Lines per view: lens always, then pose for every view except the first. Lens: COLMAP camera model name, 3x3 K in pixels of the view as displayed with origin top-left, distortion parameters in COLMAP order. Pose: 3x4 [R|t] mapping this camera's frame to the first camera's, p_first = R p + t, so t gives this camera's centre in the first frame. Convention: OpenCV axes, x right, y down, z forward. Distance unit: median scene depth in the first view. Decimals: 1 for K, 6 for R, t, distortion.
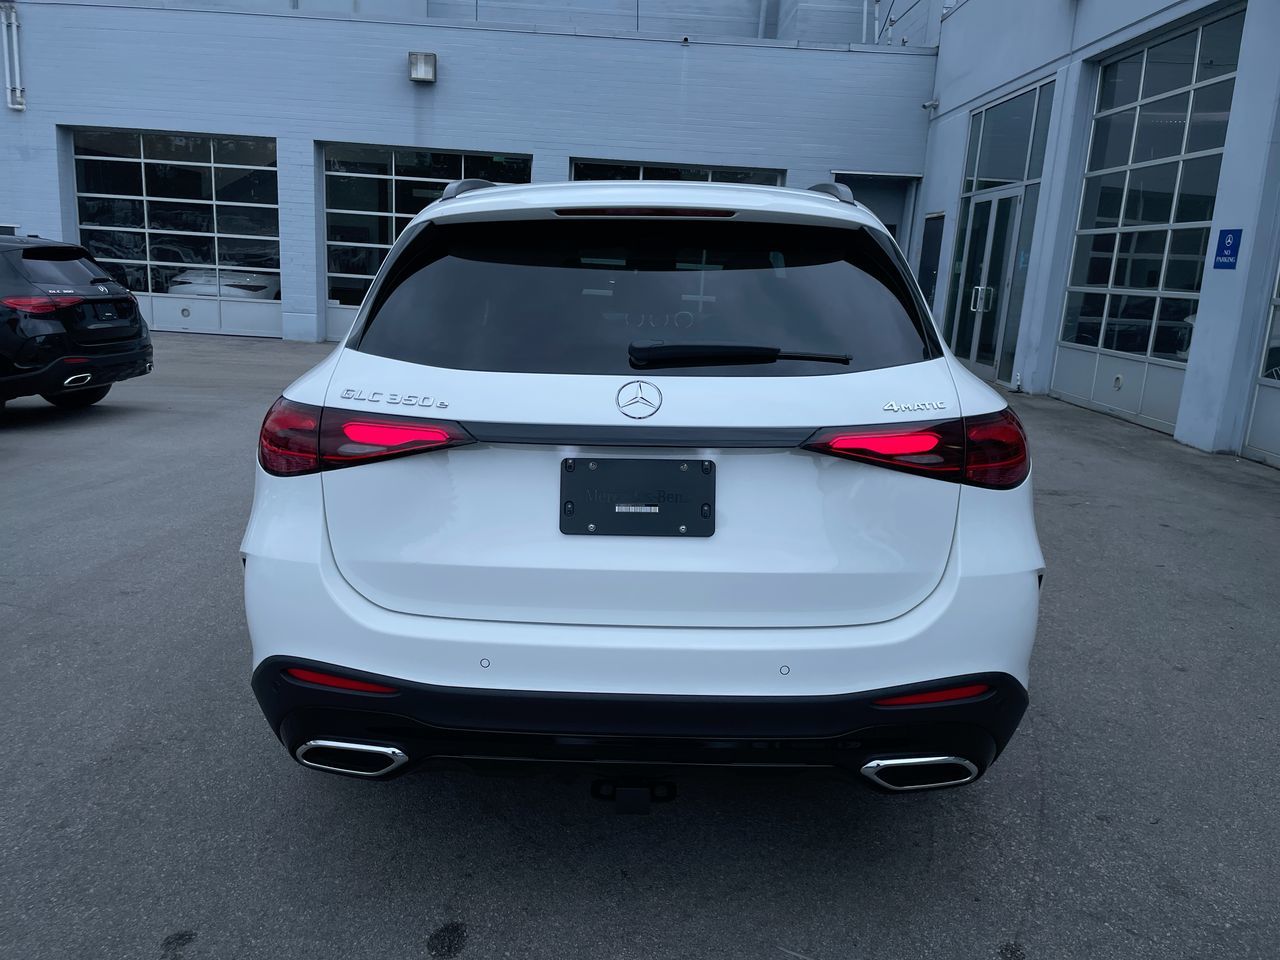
lens RADIAL K [[971.8, 0, 633.0], [0, 971.8, 485.1], [0, 0, 1]] dist [0.085410, -0.114460]
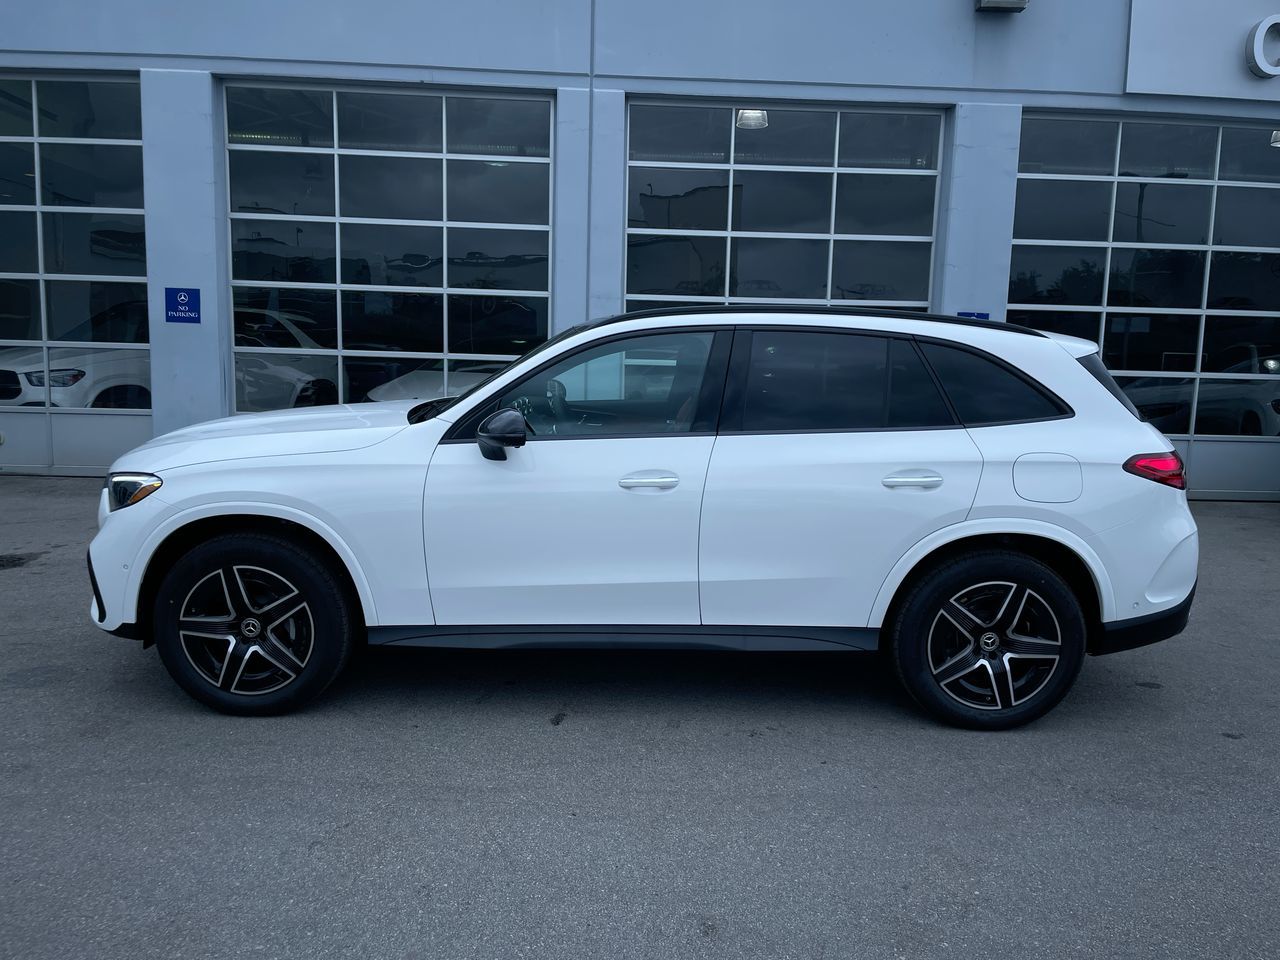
lens RADIAL K [[971.8, 0, 638.6], [0, 971.8, 479.0], [0, 0, 1]] dist [0.085410, -0.114460]
pose [[-0.043985, -0.175850, 0.983434, -0.324583], [0.191436, 0.964661, 0.181055, -0.085655], [-0.980519, 0.196229, -0.008767, 0.301959]]
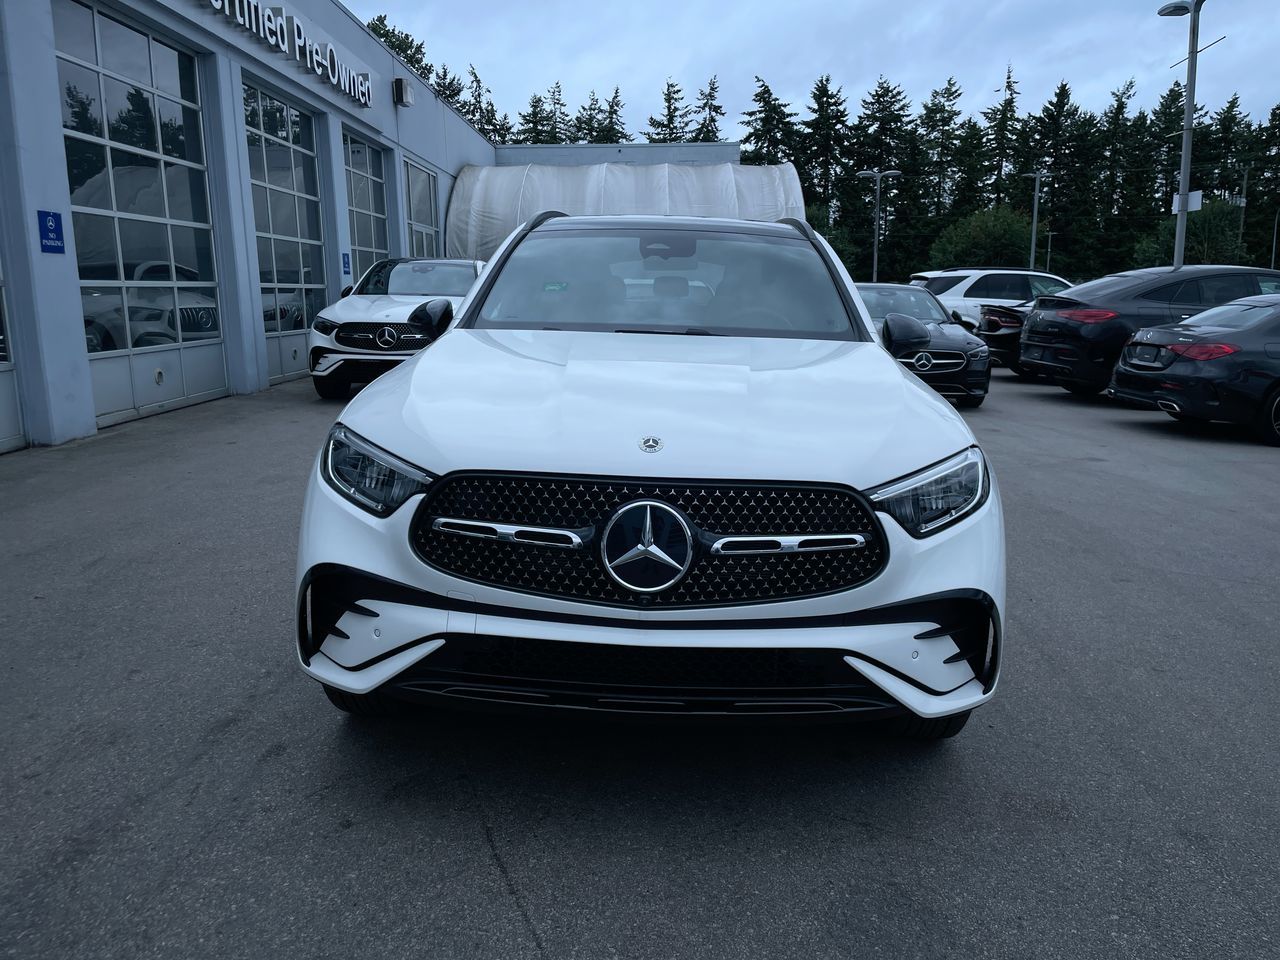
lens RADIAL K [[971.8, 0, 651.5], [0, 971.8, 473.1], [0, 0, 1]] dist [0.085410, -0.114460]
pose [[-0.999035, -0.042657, -0.010457, 0.011522], [-0.043285, 0.915961, 0.398926, -0.129149], [-0.007439, 0.398993, -0.916924, 0.602032]]
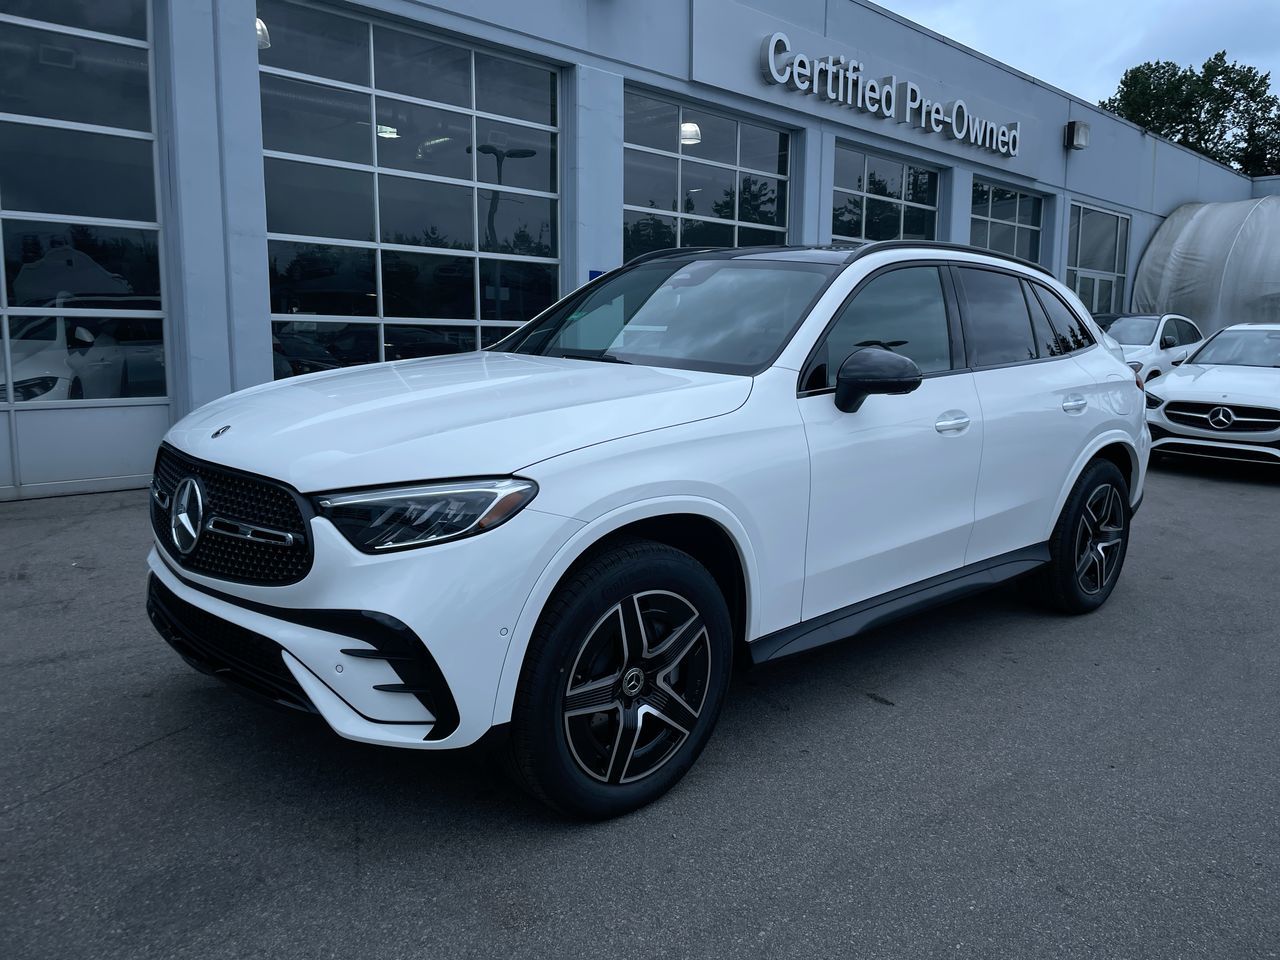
lens RADIAL K [[971.8, 0, 651.9], [0, 971.8, 464.0], [0, 0, 1]] dist [0.085410, -0.114460]
pose [[-0.712485, -0.144865, 0.686570, -0.181480], [0.110112, 0.943251, 0.313293, -0.114453], [-0.692993, 0.298816, -0.656101, 0.522736]]
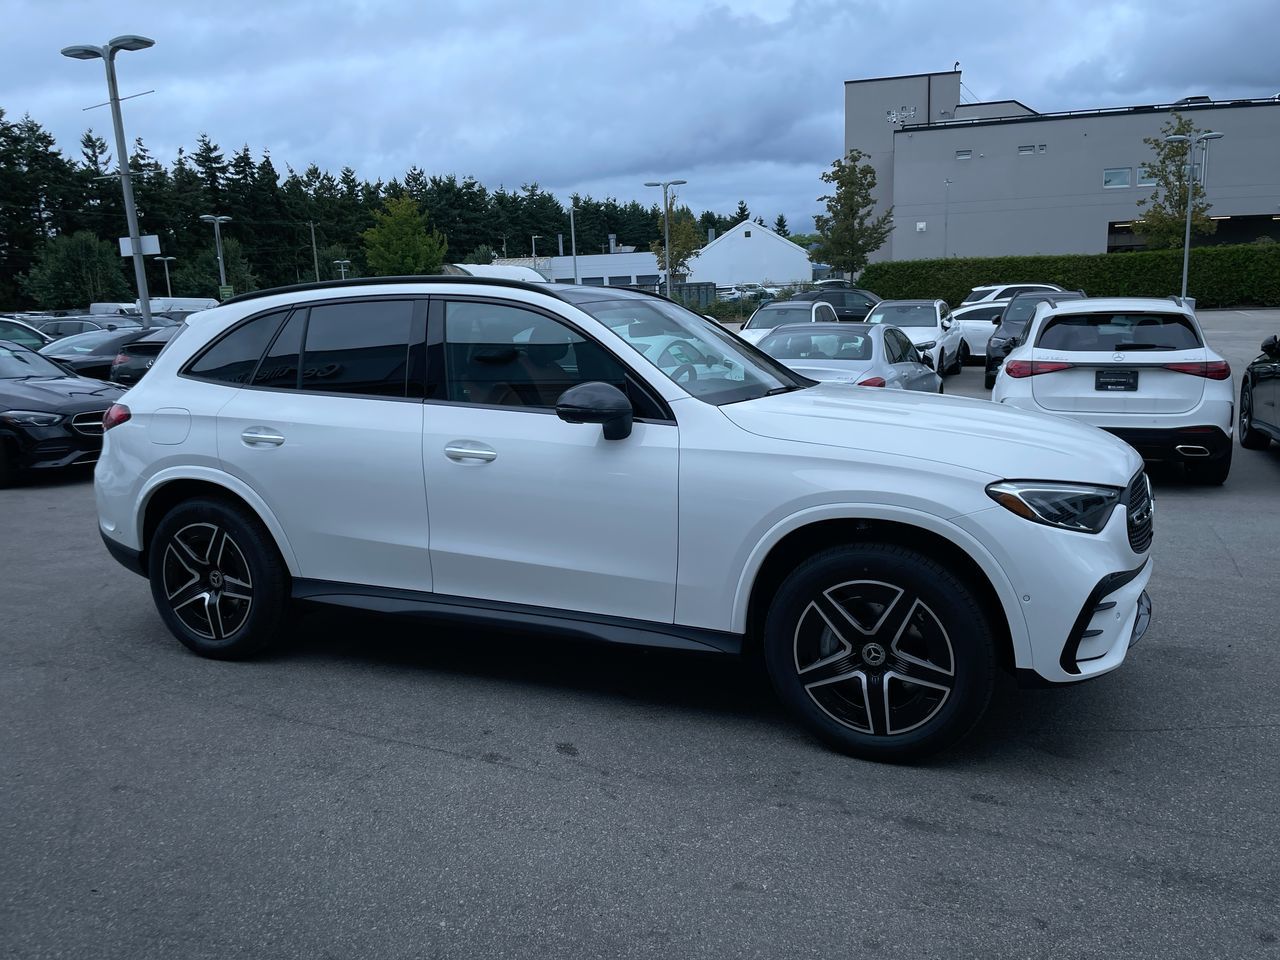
lens RADIAL K [[971.8, 0, 649.9], [0, 971.8, 479.8], [0, 0, 1]] dist [0.085410, -0.114460]
pose [[-0.370091, 0.140278, -0.918343, 0.298279], [-0.188466, 0.956640, 0.222080, -0.094663], [0.909677, 0.255267, -0.327607, 0.427538]]
